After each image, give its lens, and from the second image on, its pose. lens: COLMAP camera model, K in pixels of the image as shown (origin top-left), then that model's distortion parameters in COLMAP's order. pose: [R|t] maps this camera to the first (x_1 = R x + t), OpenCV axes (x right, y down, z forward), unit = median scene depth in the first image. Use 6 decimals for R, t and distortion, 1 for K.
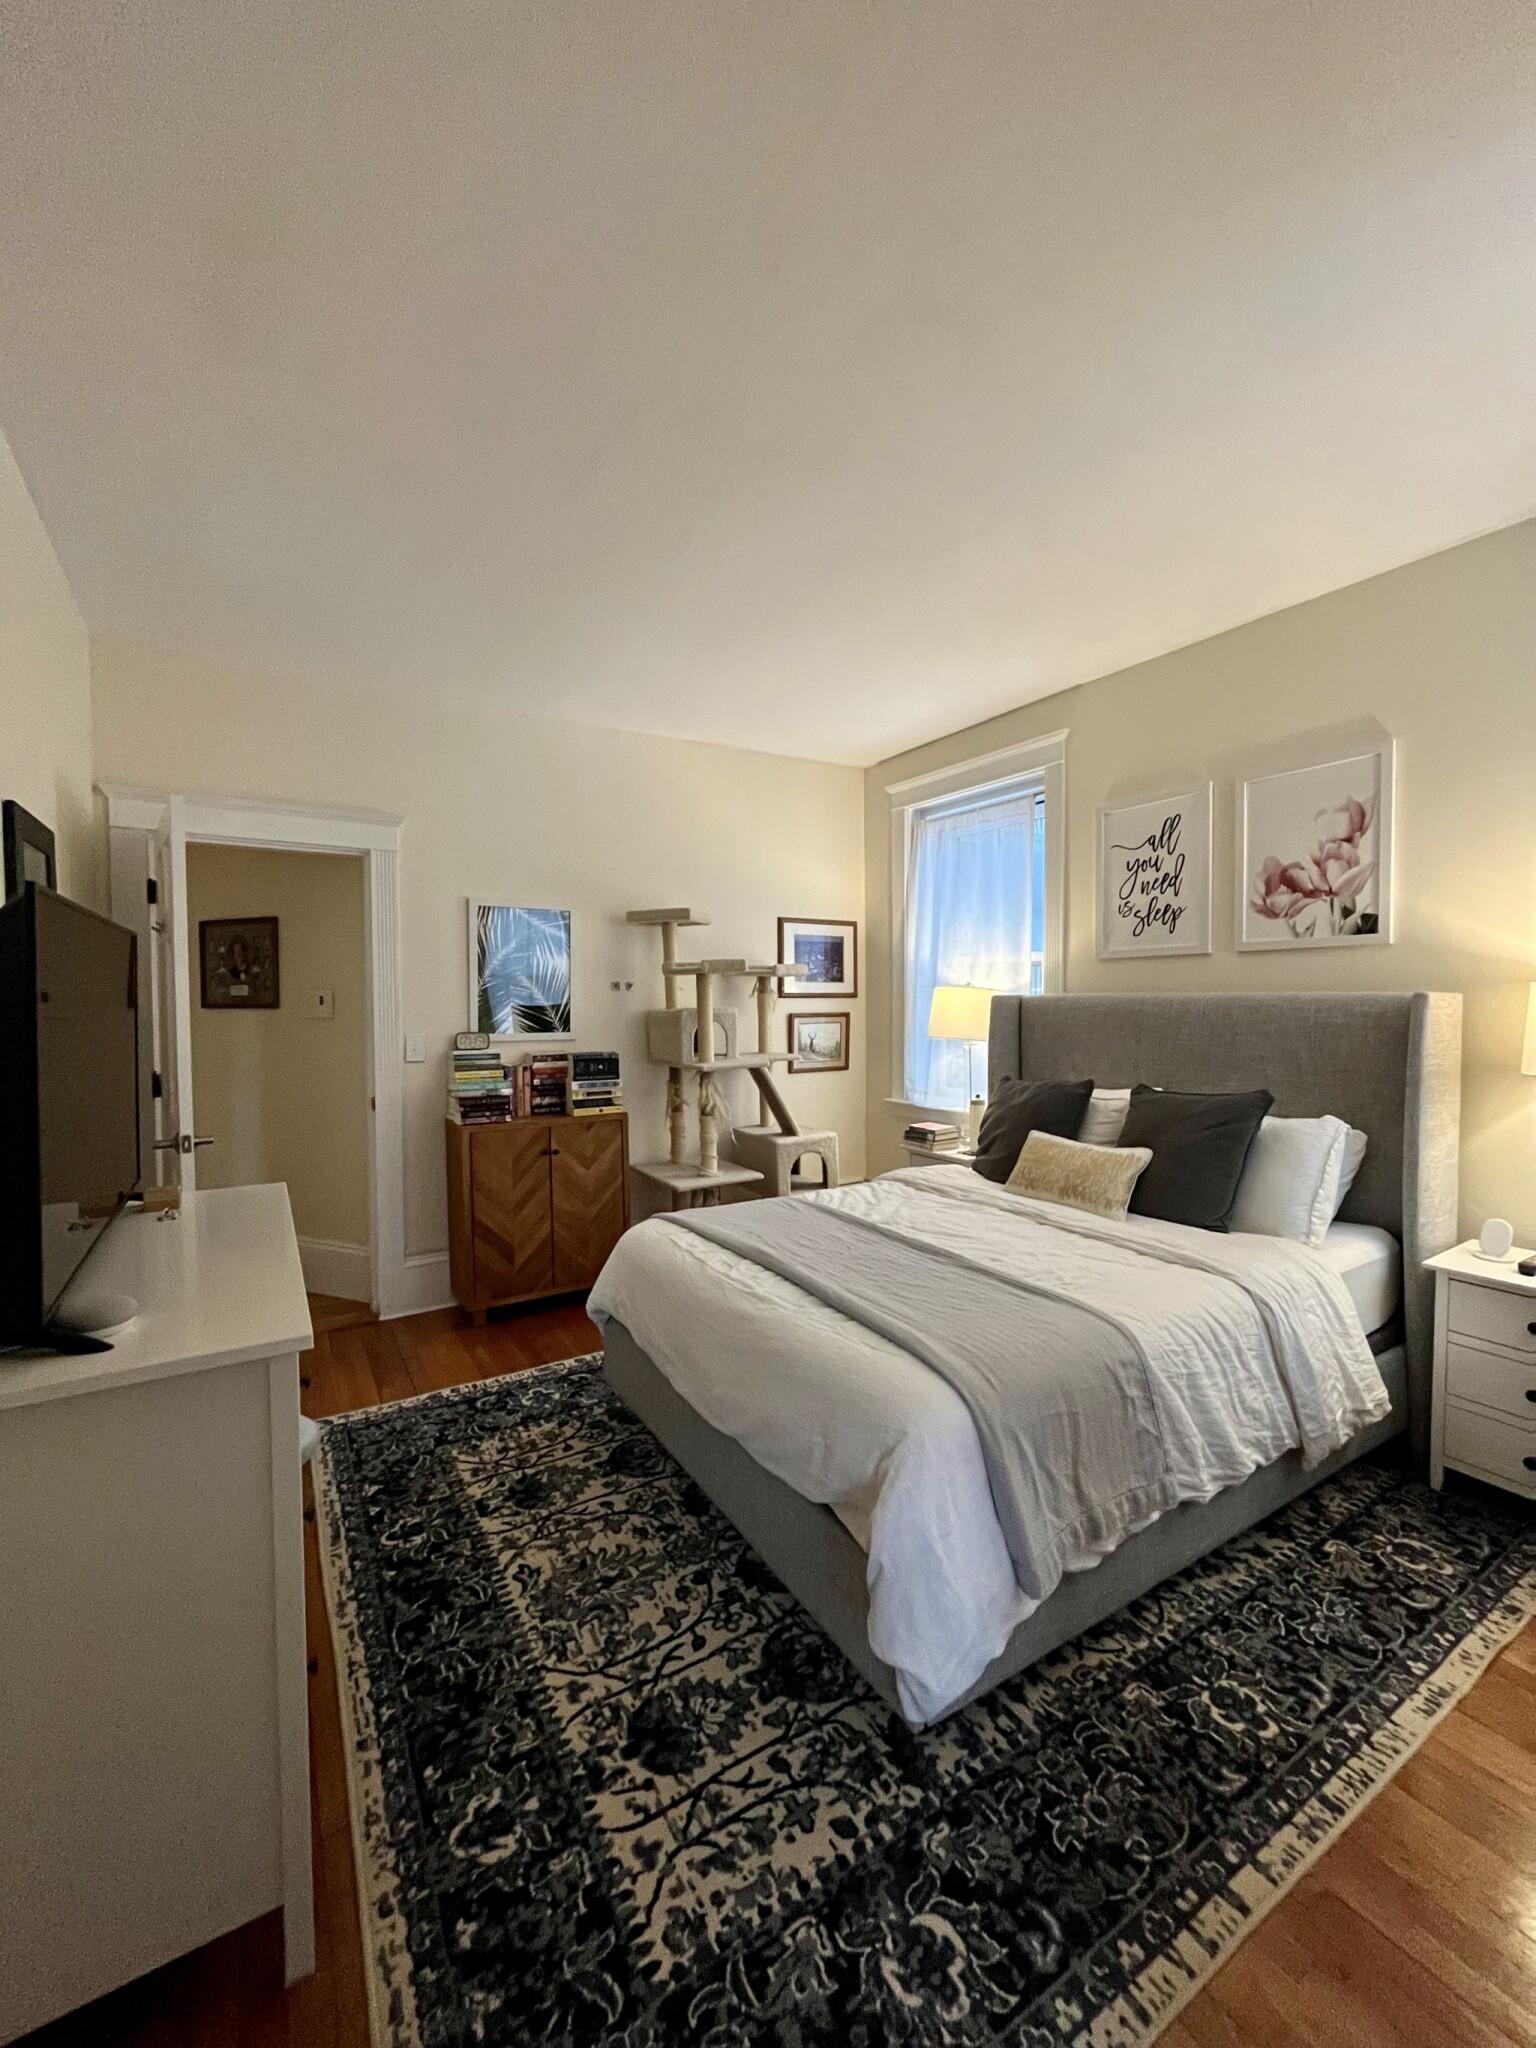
lens RADIAL K [[830.8, 0, 768.0], [0, 830.8, 1024.0], [0, 0, 1]] dist [0.001409, 0.000339]
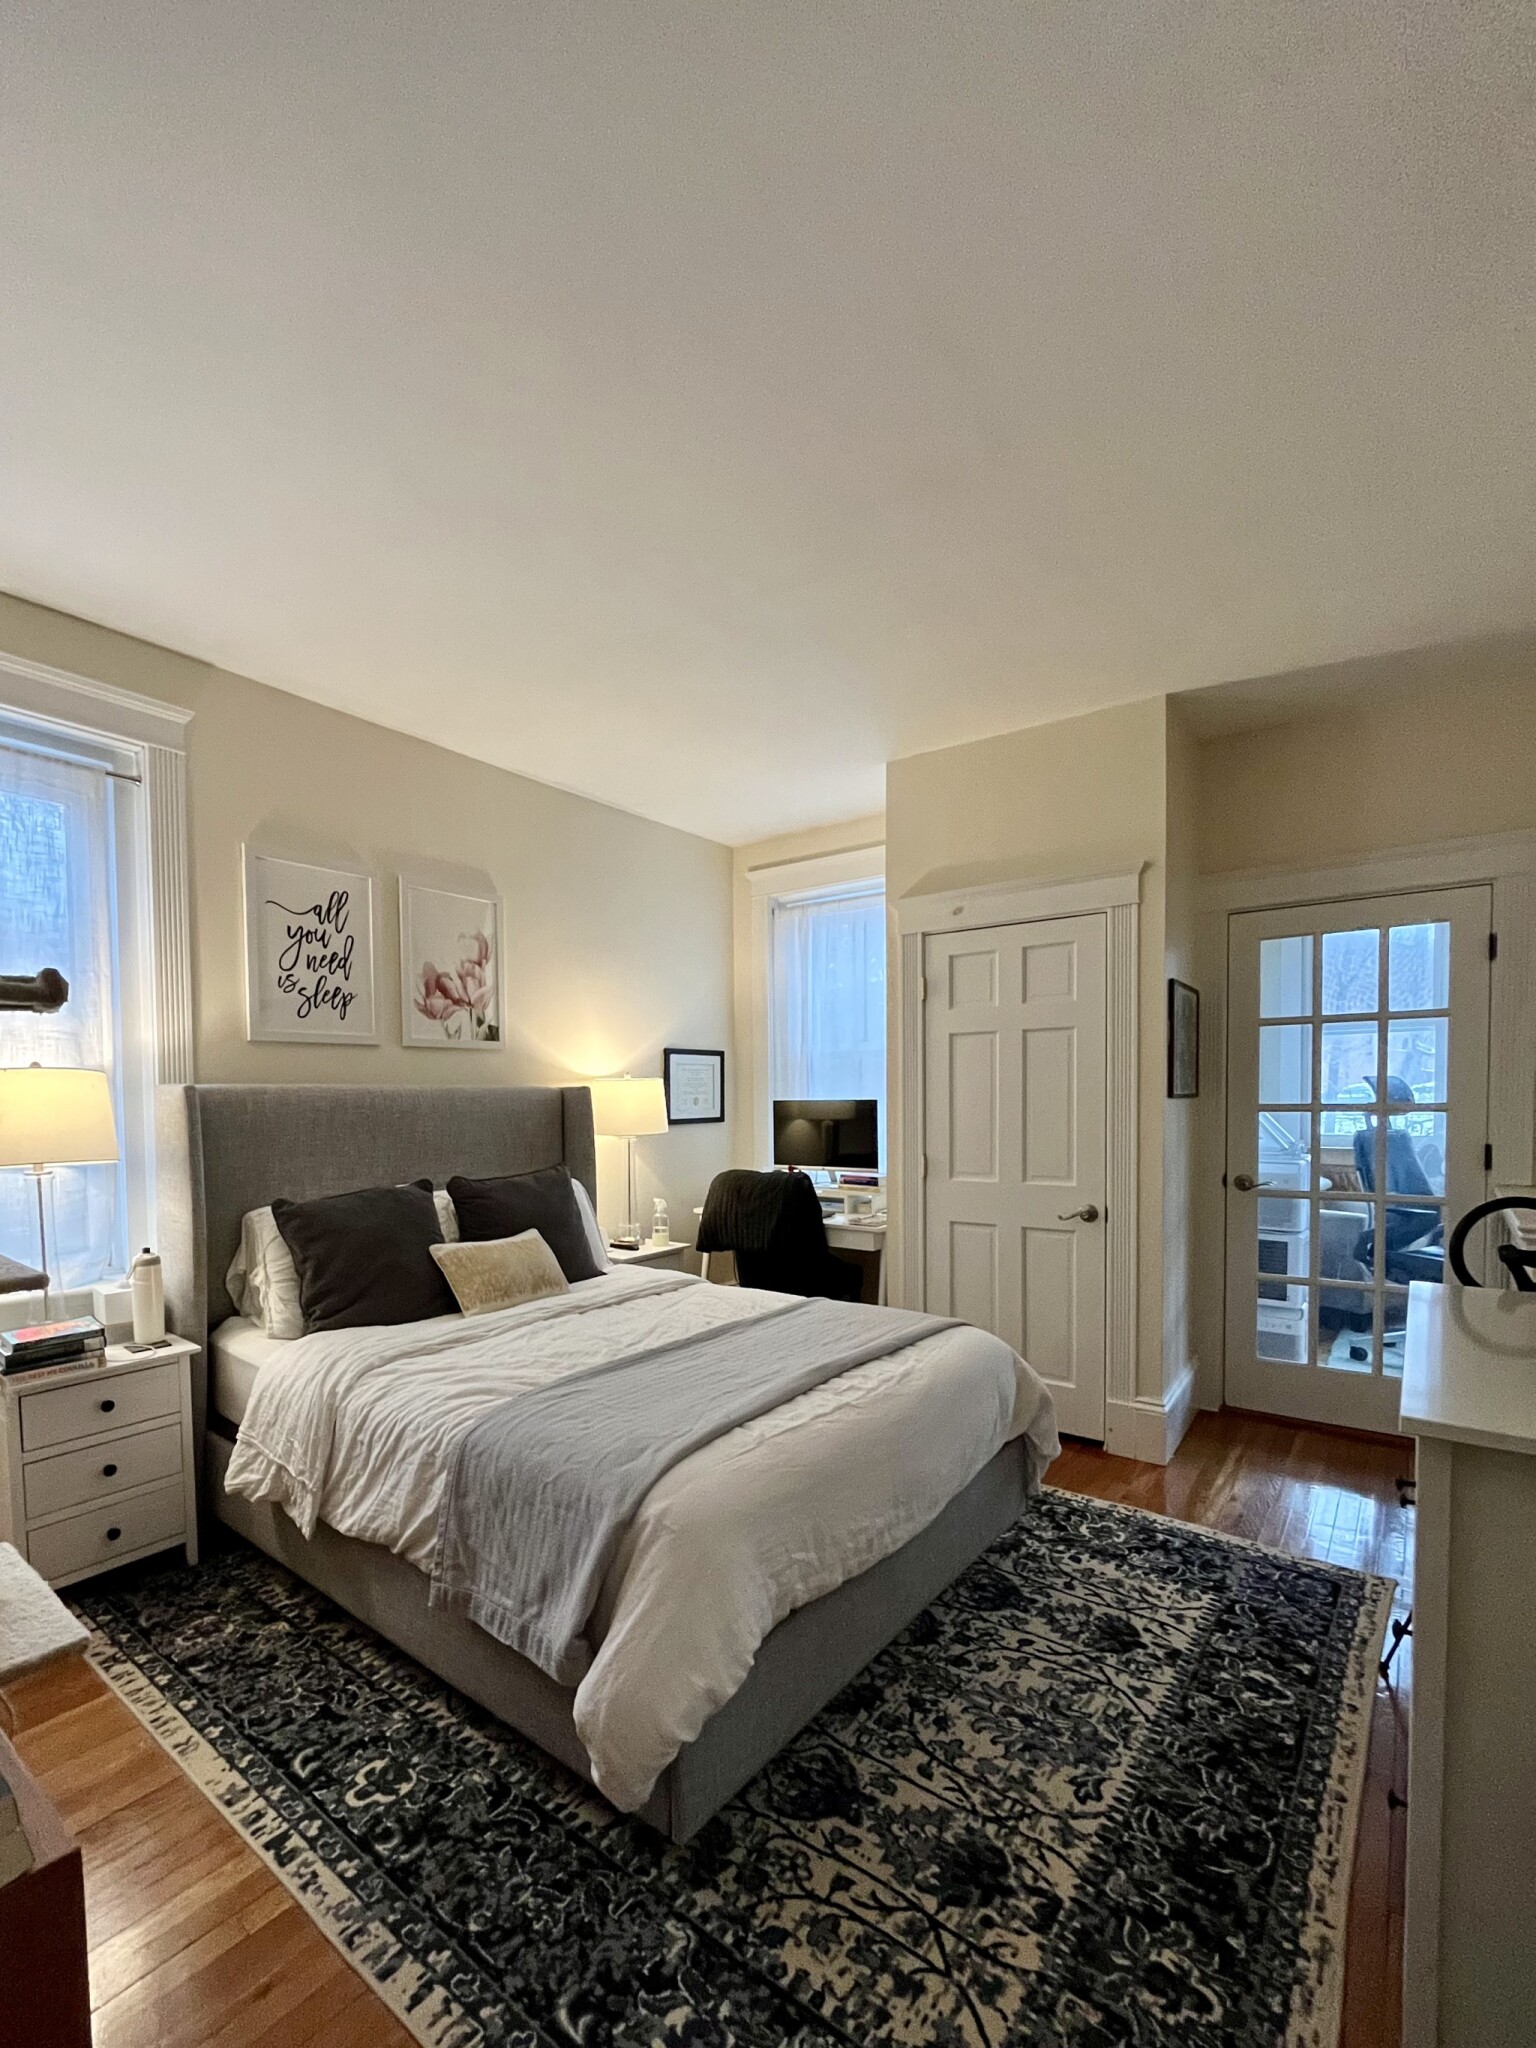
lens RADIAL K [[823.5, 0, 763.6], [0, 823.5, 1125.4], [0, 0, 1]] dist [-0.001387, 0.000377]
pose [[-0.328898, -0.029460, 0.943906, -0.830900], [0.038980, 0.998238, 0.044738, -0.025089], [-0.943561, 0.051507, -0.327170, 1.373145]]
